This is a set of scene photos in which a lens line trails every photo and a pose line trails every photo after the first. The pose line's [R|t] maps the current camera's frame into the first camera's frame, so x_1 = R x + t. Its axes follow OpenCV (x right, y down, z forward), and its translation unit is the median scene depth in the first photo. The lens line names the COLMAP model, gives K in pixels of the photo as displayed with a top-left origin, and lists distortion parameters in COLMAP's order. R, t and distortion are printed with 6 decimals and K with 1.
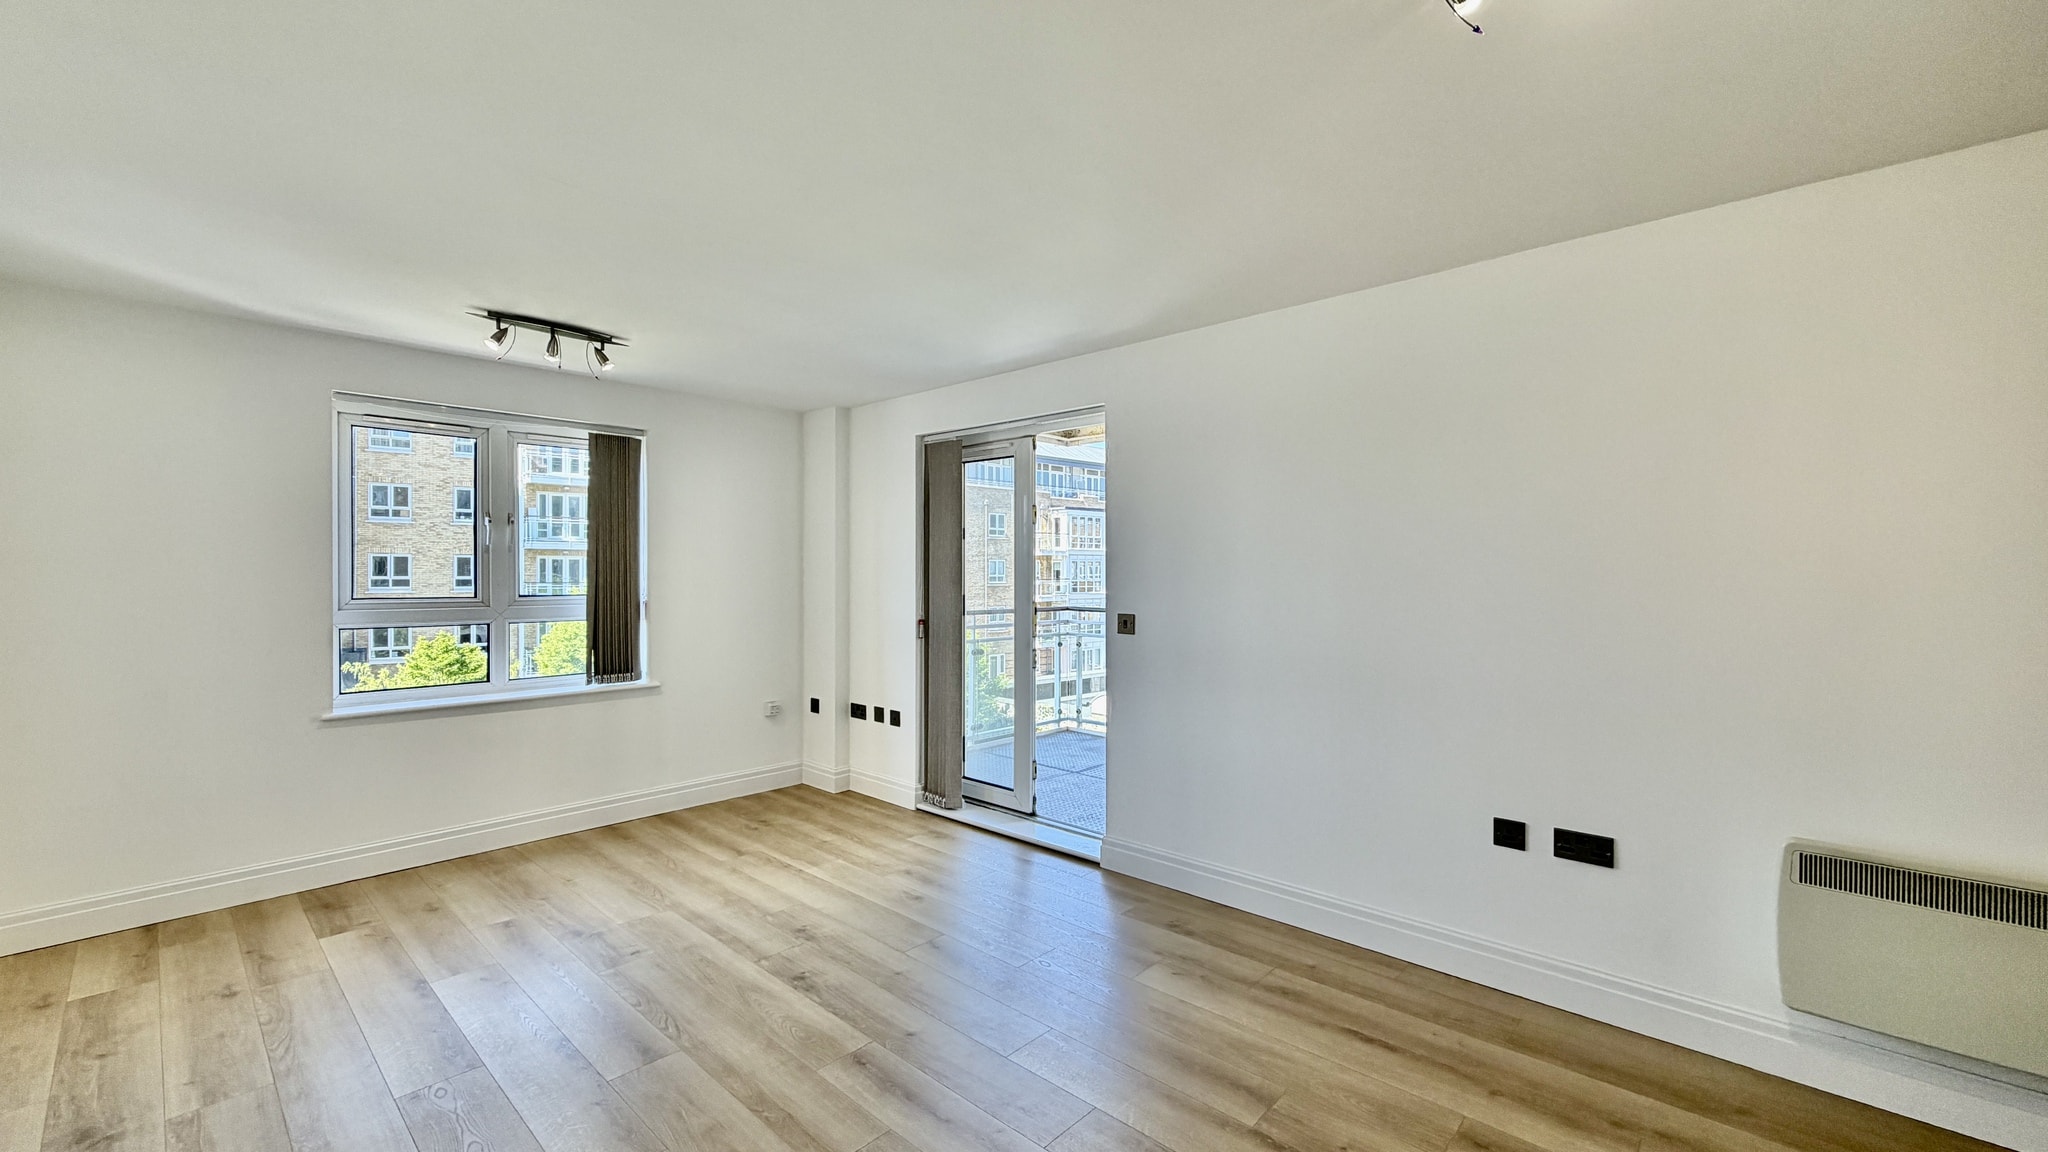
lens RADIAL K [[816.3, 0, 1019.0], [0, 816.3, 574.7], [0, 0, 1]] dist [-0.000213, 0.000369]
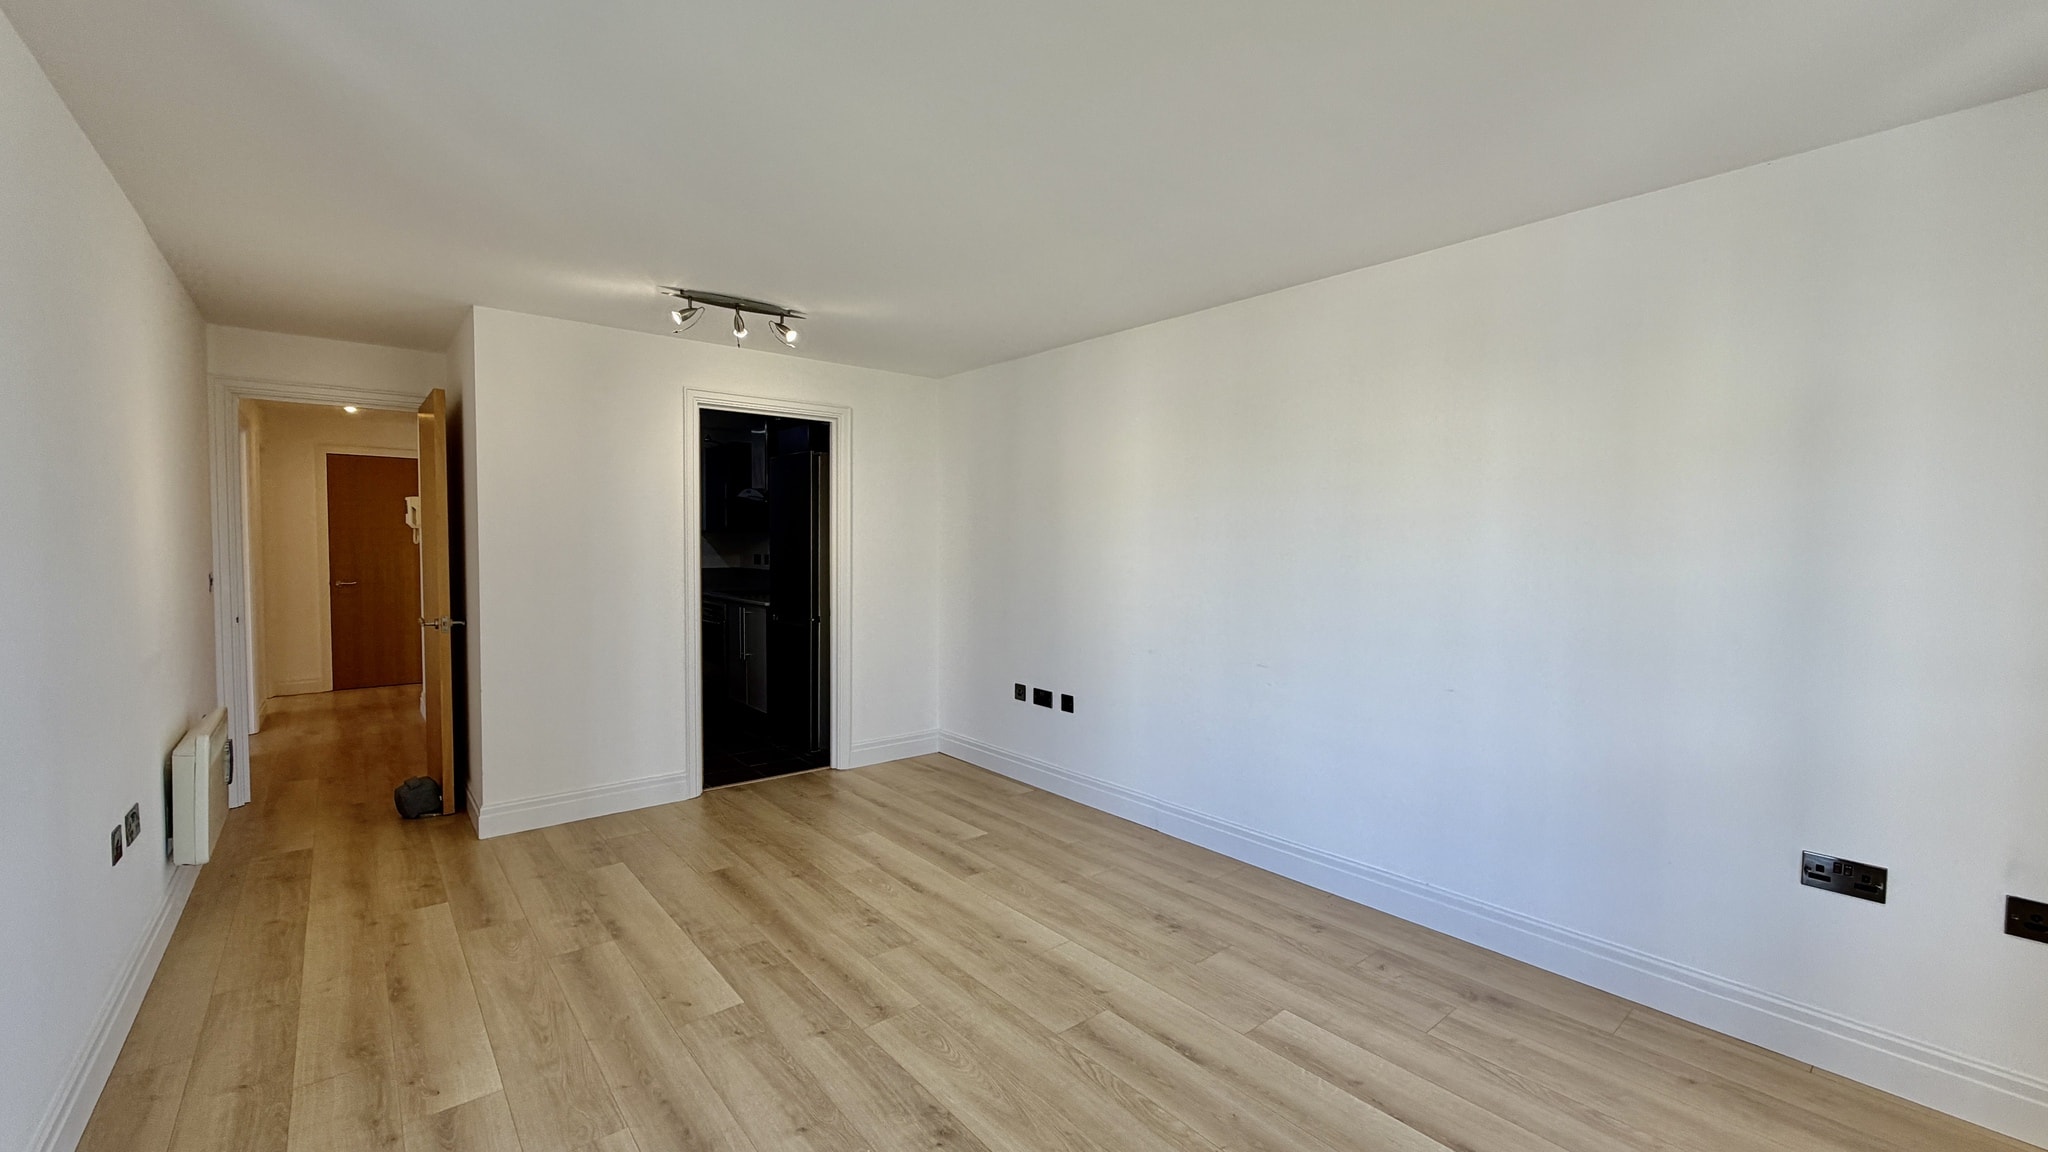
lens RADIAL K [[816.3, 0, 1019.0], [0, 816.3, 574.7], [0, 0, 1]] dist [-0.000213, 0.000369]
pose [[-0.991835, -0.014208, 0.126734, -0.420378], [-0.008876, 0.999055, 0.042540, -0.005427], [-0.127218, 0.041068, -0.991024, 1.689232]]
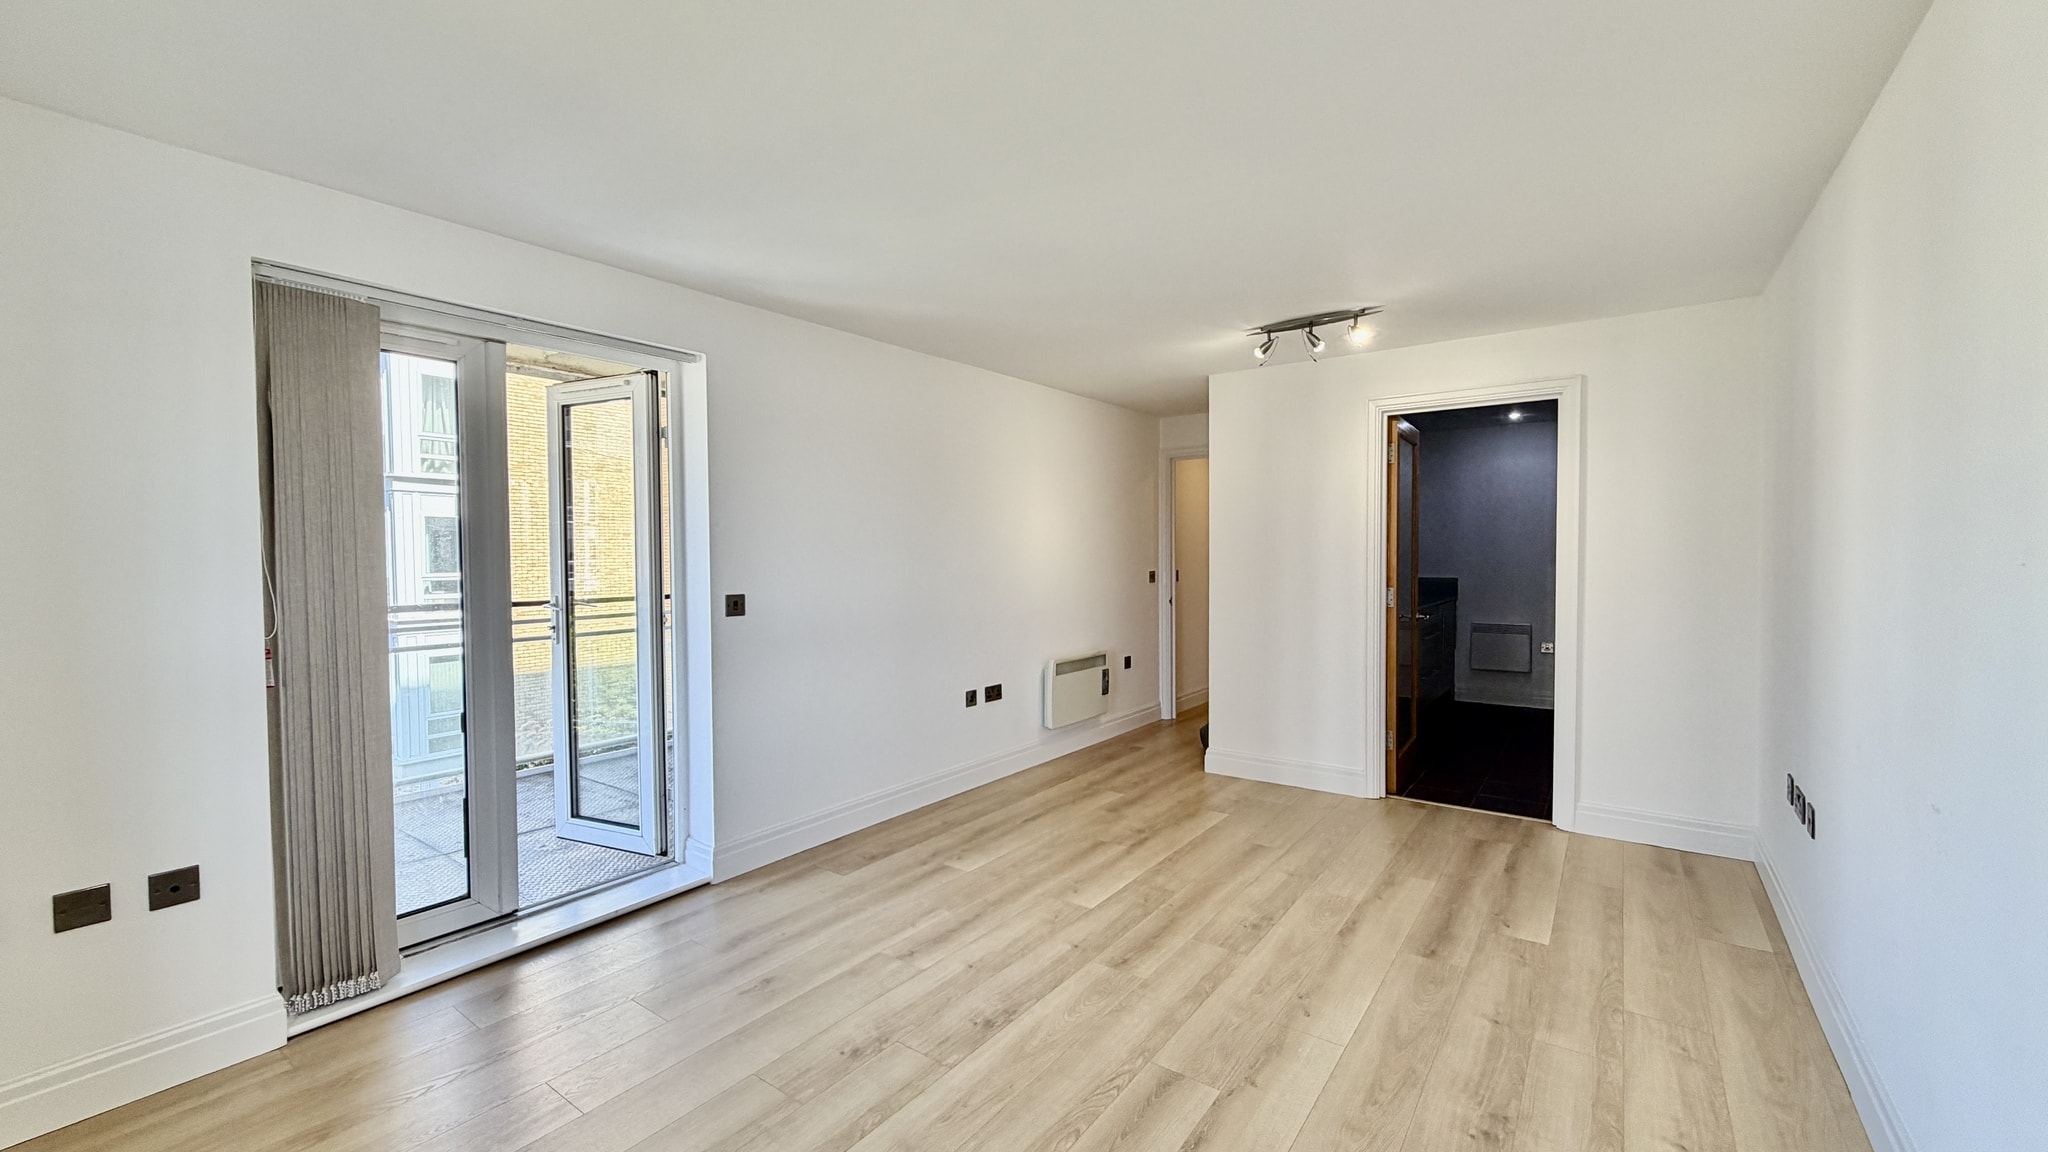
lens RADIAL K [[816.3, 0, 1019.0], [0, 816.3, 574.7], [0, 0, 1]] dist [-0.000213, 0.000369]
pose [[-0.111973, -0.028136, 0.993313, -1.128793], [0.009363, 0.999525, 0.029367, 0.002048], [-0.993667, 0.012589, -0.111656, 1.080265]]
